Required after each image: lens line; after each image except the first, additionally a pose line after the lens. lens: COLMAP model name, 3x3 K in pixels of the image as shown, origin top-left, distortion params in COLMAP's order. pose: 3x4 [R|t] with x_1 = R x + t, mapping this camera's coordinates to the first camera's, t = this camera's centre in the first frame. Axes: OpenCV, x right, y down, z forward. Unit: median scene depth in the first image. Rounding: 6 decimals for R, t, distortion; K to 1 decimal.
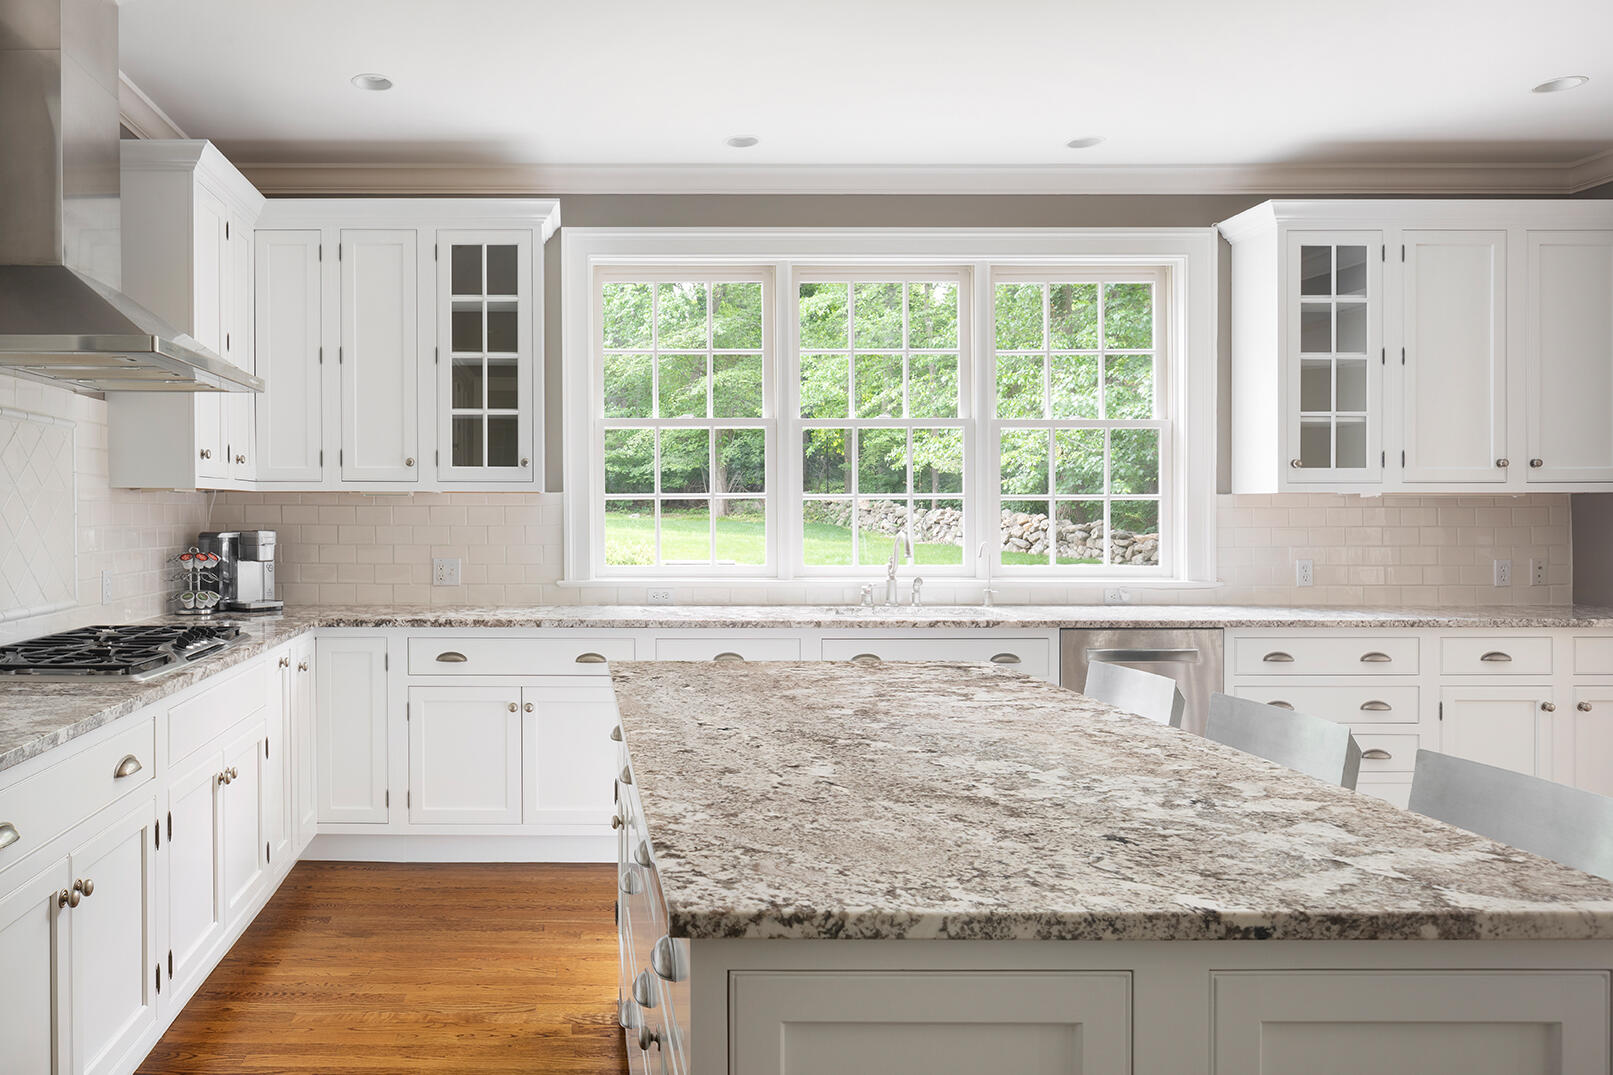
lens RADIAL K [[1090.1, 0, 794.3], [0, 1090.1, 529.0], [0, 0, 1]] dist [-0.010349, 0.007561]
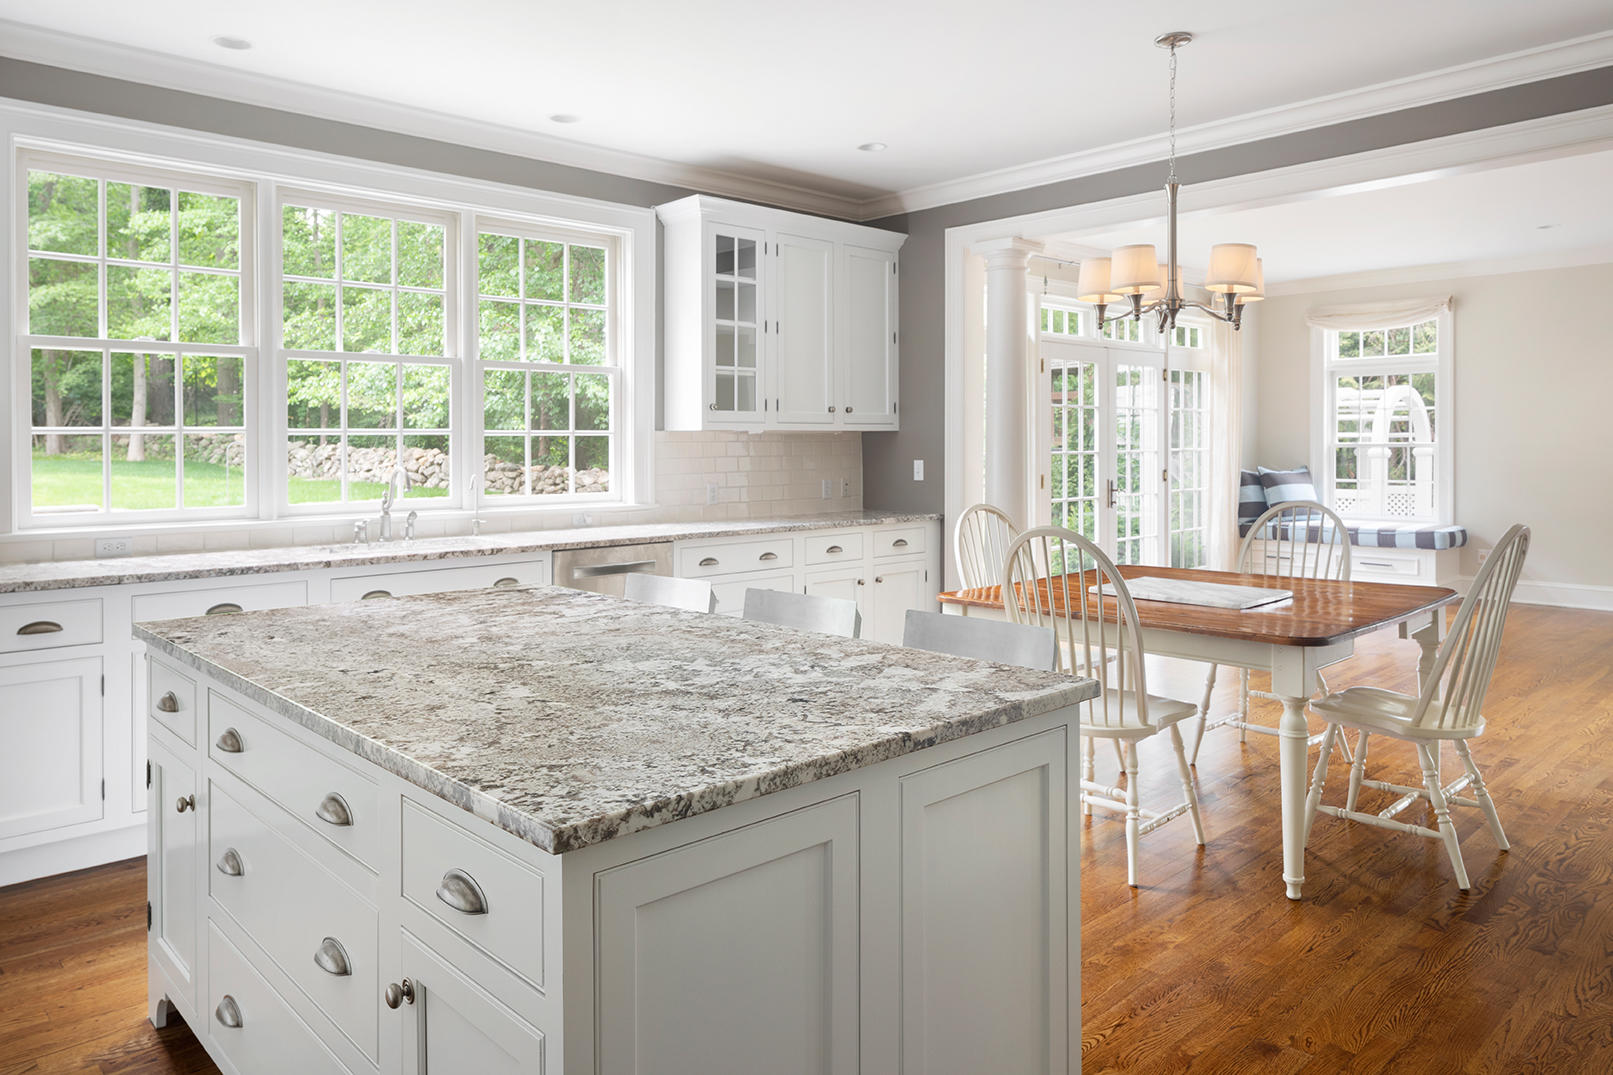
lens RADIAL K [[1090.1, 0, 675.9], [0, 1090.1, 457.1], [0, 0, 1]] dist [-0.010349, 0.007561]
pose [[0.757750, -0.011106, 0.652451, -0.386655], [0.016117, 0.999869, -0.001698, -0.000592], [-0.652346, 0.011802, 0.757829, 0.073012]]
